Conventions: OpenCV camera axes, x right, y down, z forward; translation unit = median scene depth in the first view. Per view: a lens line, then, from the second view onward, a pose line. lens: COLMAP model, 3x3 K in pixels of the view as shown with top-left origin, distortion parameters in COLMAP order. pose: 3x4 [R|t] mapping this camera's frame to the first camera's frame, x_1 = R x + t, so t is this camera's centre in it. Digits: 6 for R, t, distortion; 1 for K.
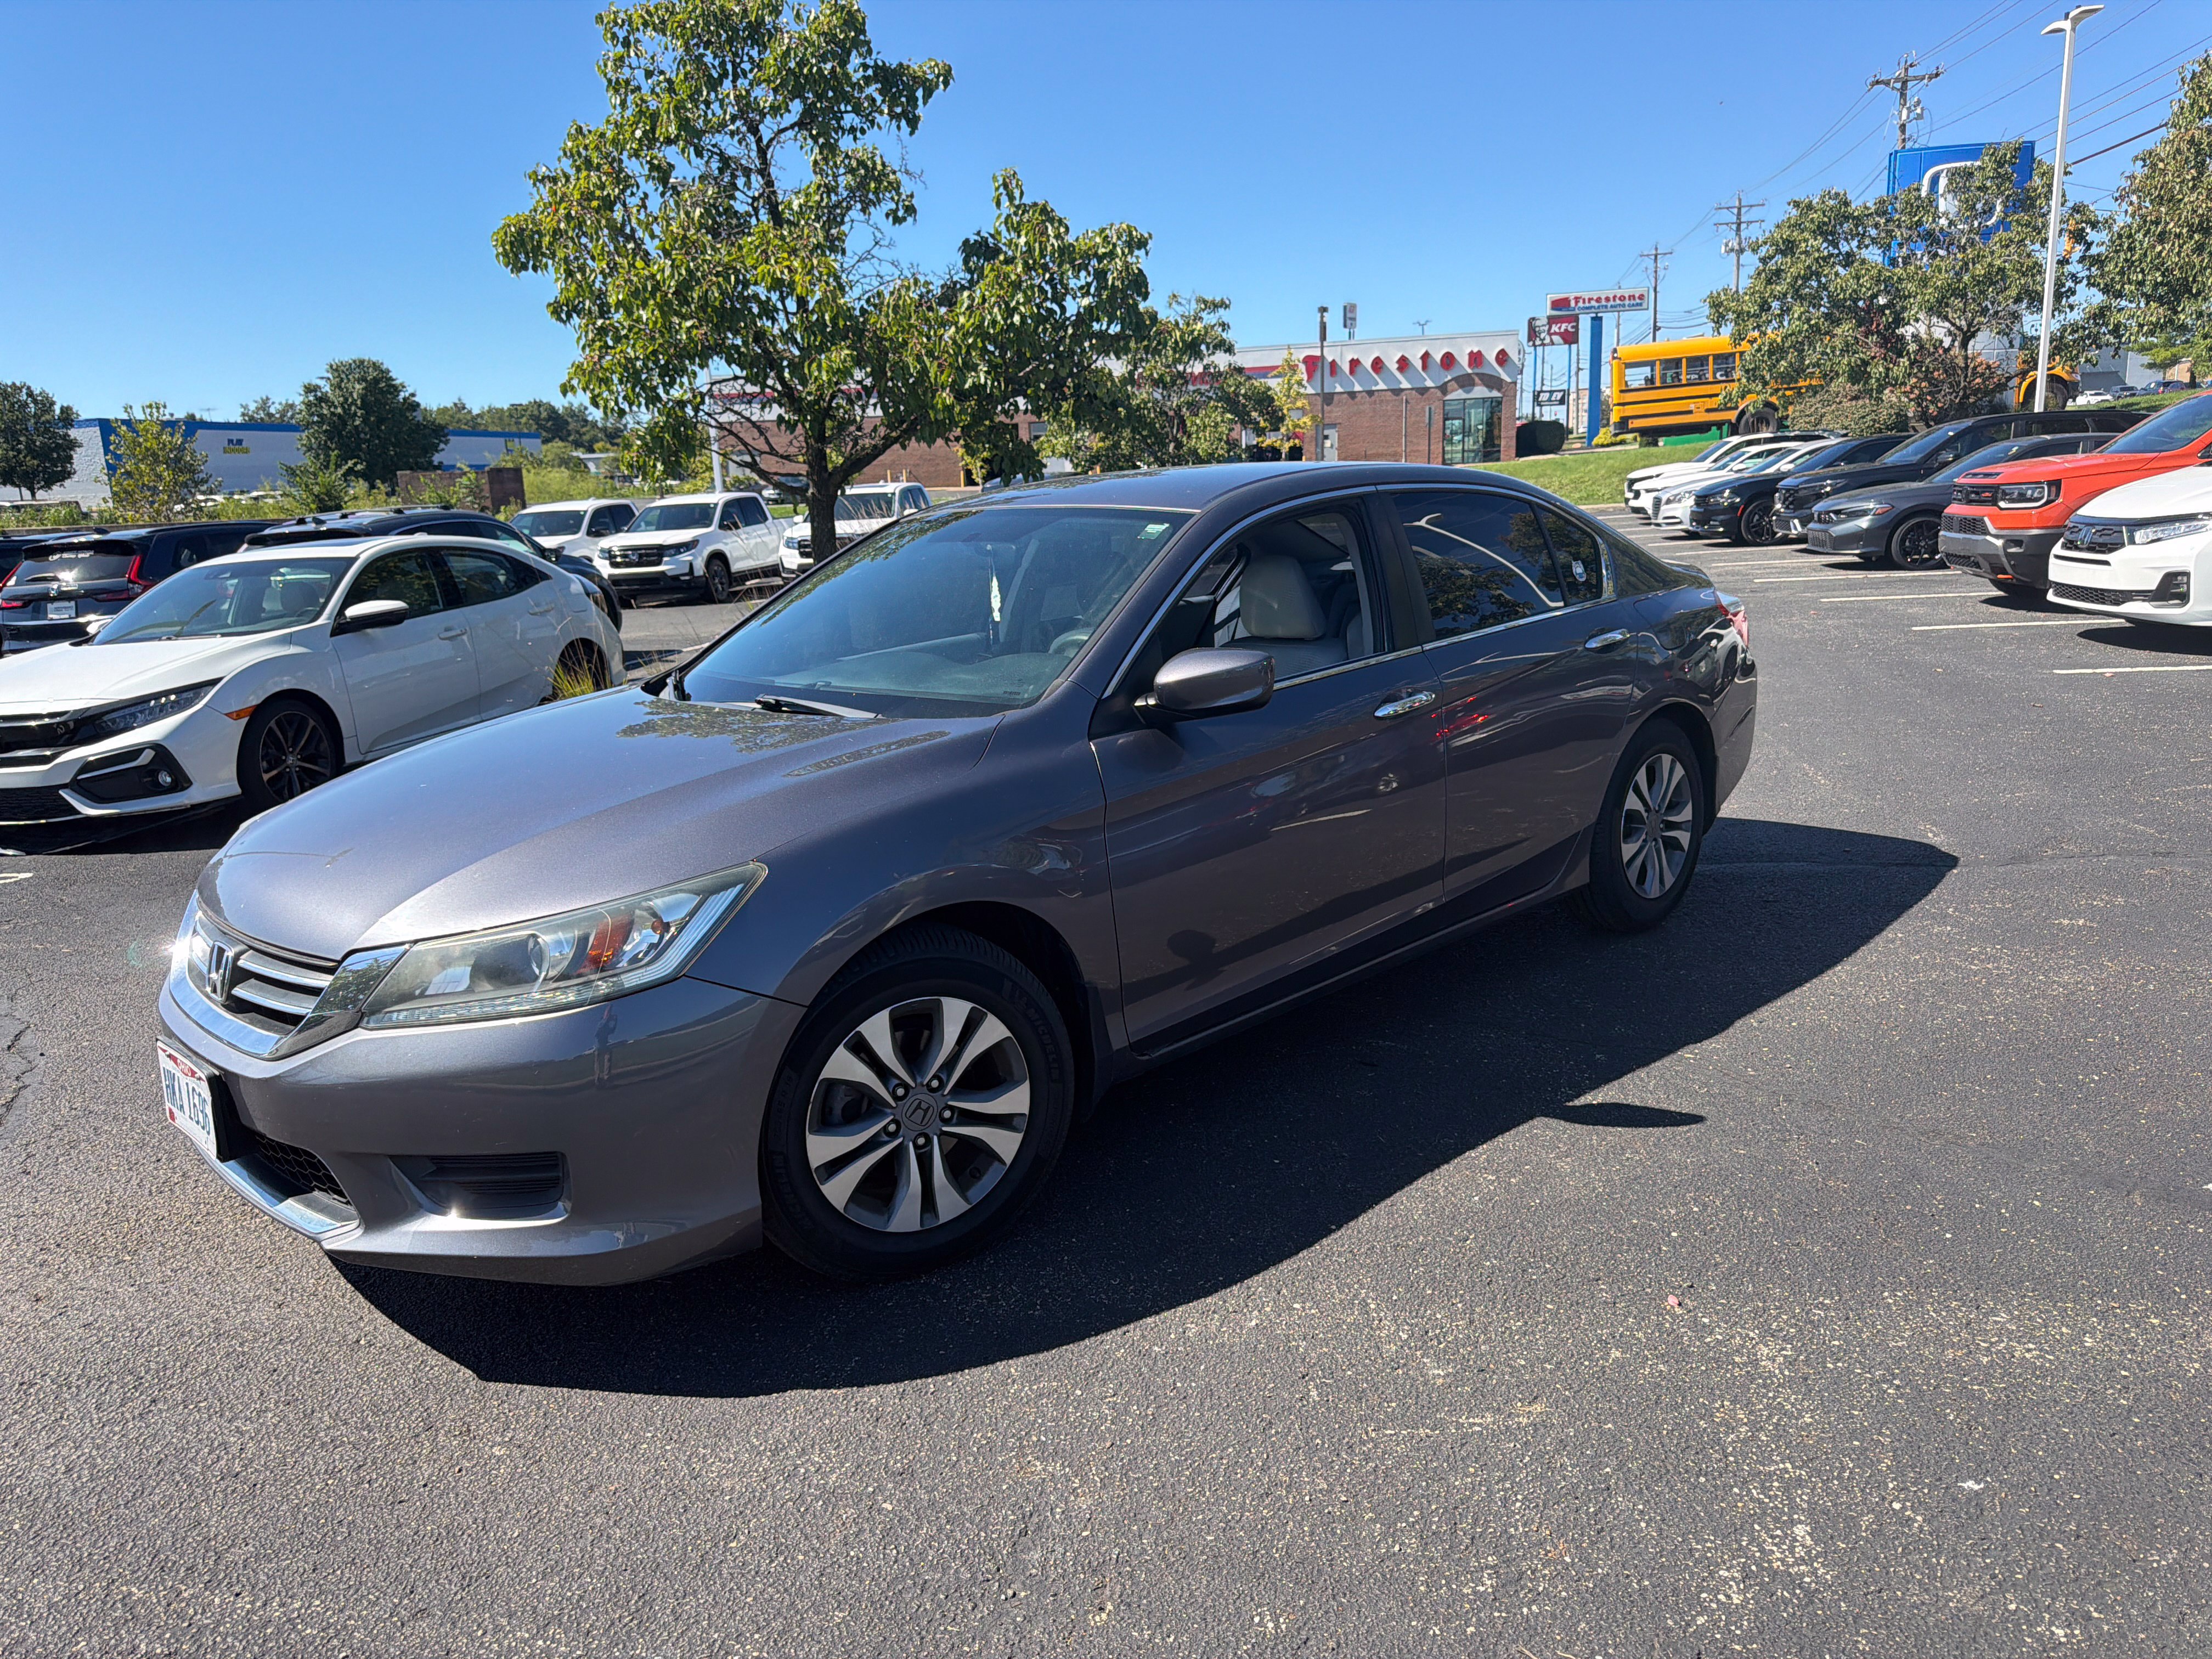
lens RADIAL K [[1556.8, 0, 1099.8], [0, 1556.8, 862.8], [0, 0, 1]] dist [0.056152, -0.062839]
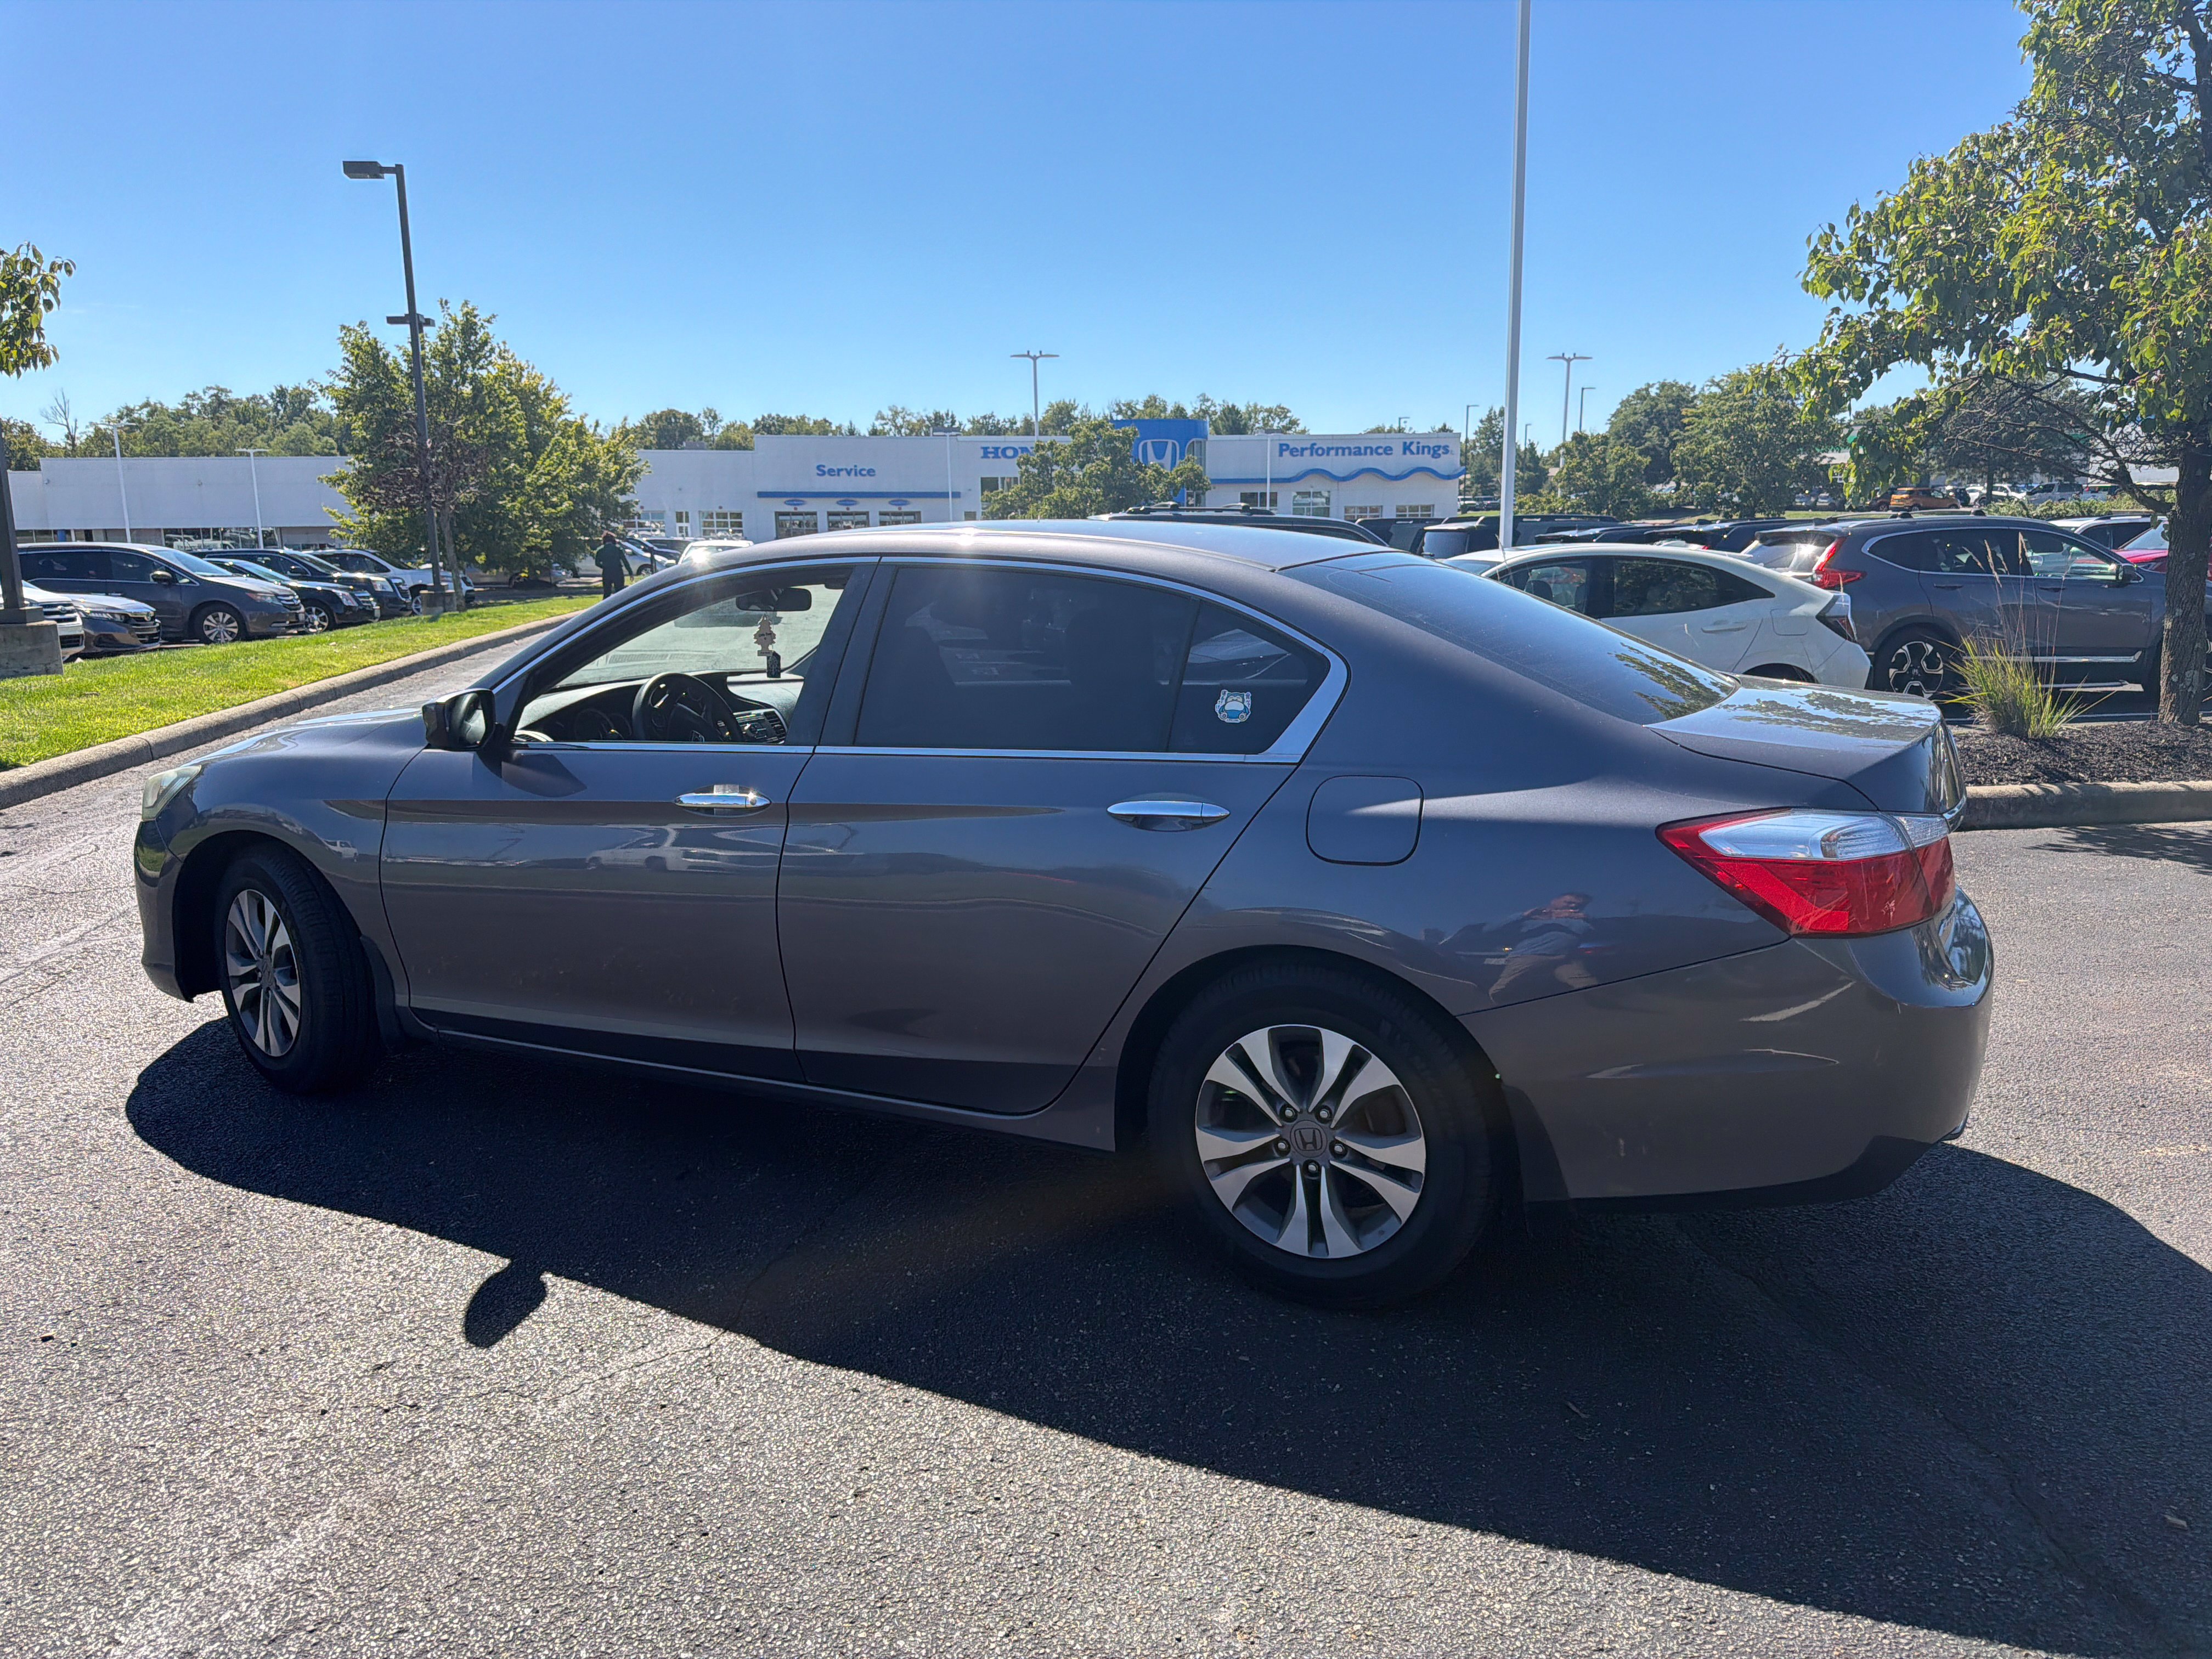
lens RADIAL K [[1552.1, 0, 1102.5], [0, 1552.1, 824.9], [0, 0, 1]] dist [0.105653, -0.150730]
pose [[0.341686, 0.220283, -0.913633, 0.388276], [-0.229128, 0.962334, 0.146335, -0.095970], [0.911456, 0.159338, 0.379289, 0.306067]]
